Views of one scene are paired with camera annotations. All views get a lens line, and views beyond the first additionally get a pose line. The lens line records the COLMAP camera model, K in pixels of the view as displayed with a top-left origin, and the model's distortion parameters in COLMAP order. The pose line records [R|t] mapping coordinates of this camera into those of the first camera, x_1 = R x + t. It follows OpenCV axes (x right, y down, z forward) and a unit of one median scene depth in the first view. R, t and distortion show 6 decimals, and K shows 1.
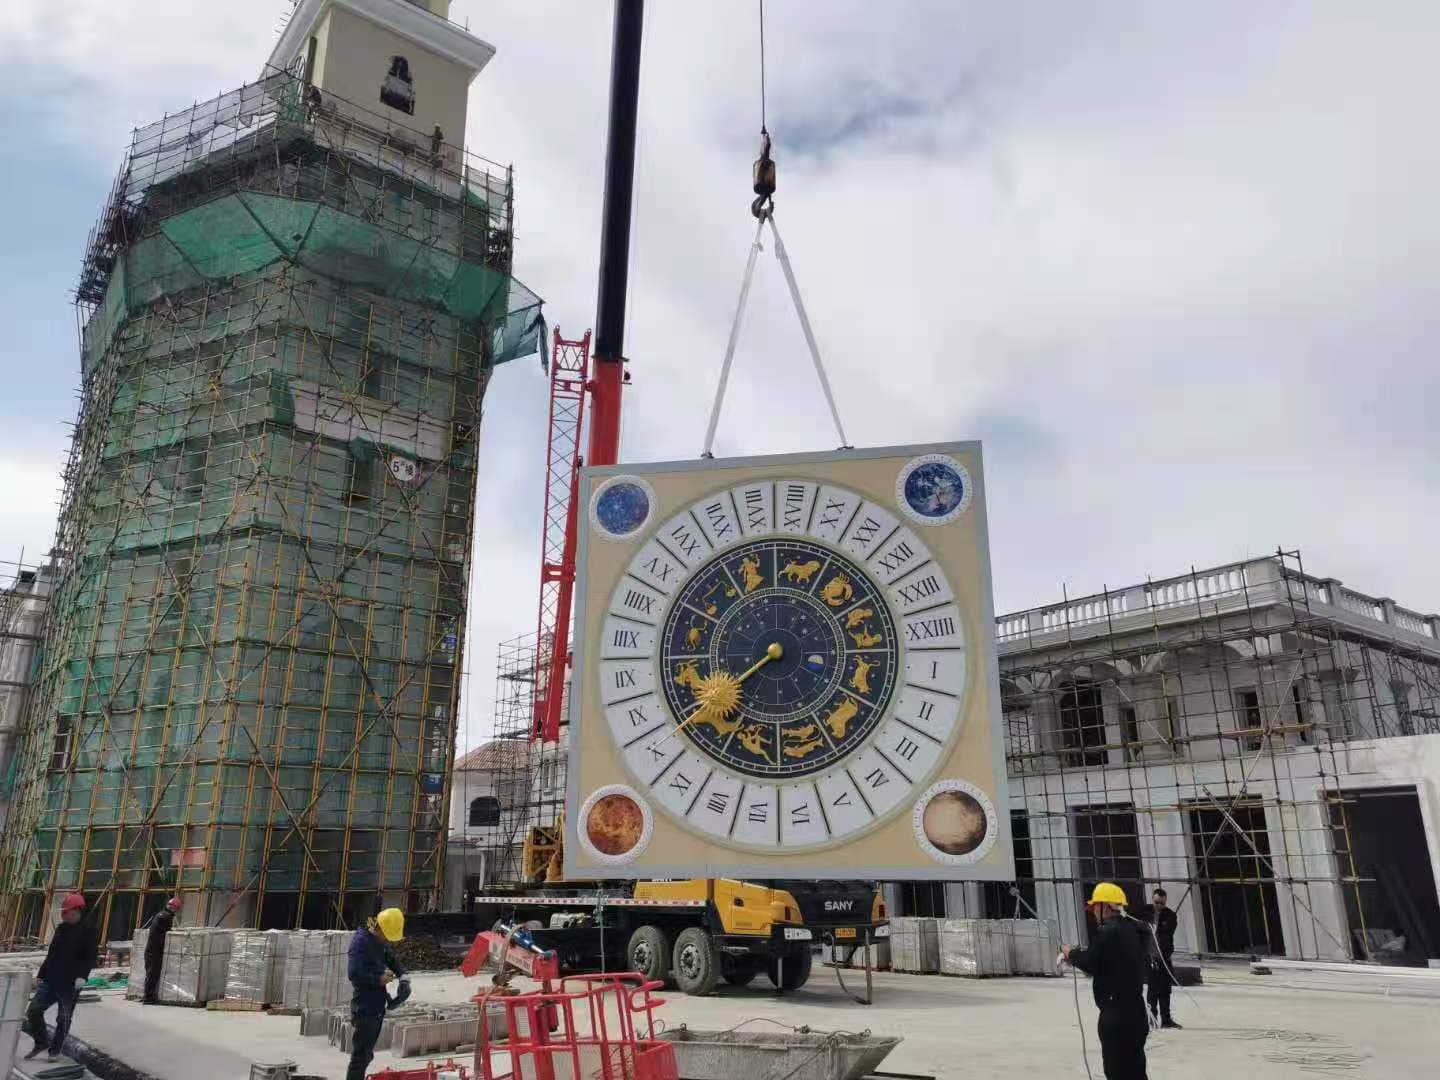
lens RADIAL K [[1132.6, 0, 720.0], [0, 1132.6, 540.0], [0, 0, 1]] dist [0.083358, -0.105977]
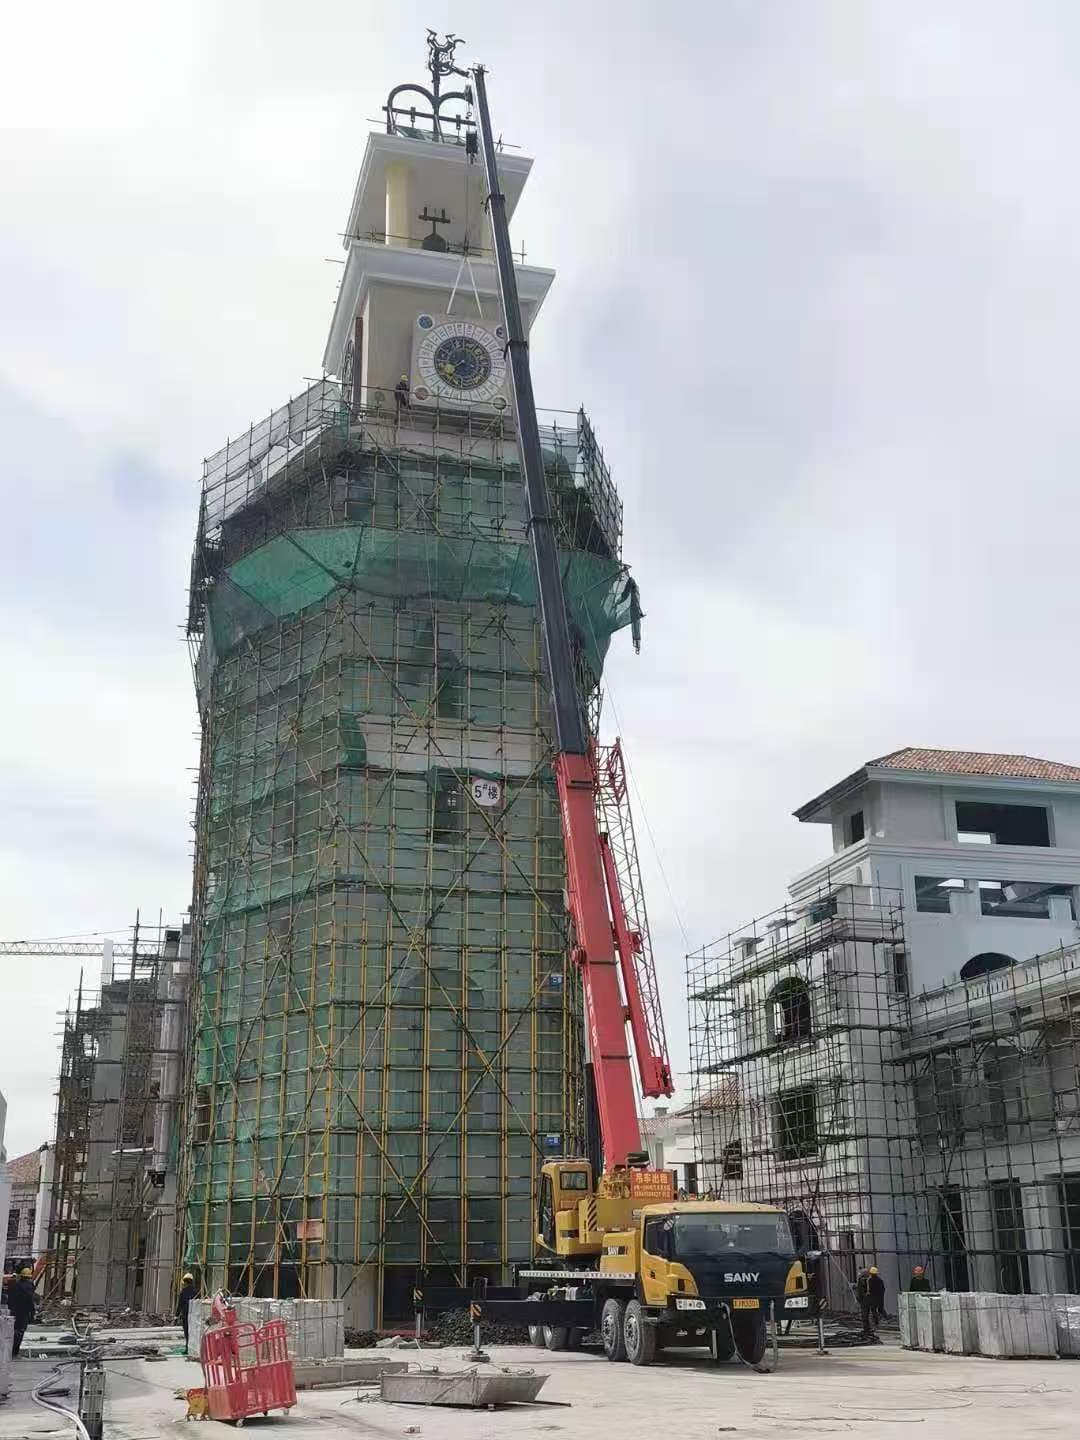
lens RADIAL K [[1779.6, 0, 540.0], [0, 1779.6, 720.0], [0, 0, 1]] dist [0.067055, -0.020957]
pose [[0.908734, -0.127879, -0.397302, 0.338674], [0.129437, 0.991320, -0.023017, -0.084874], [0.396797, -0.030509, 0.917399, -0.278322]]
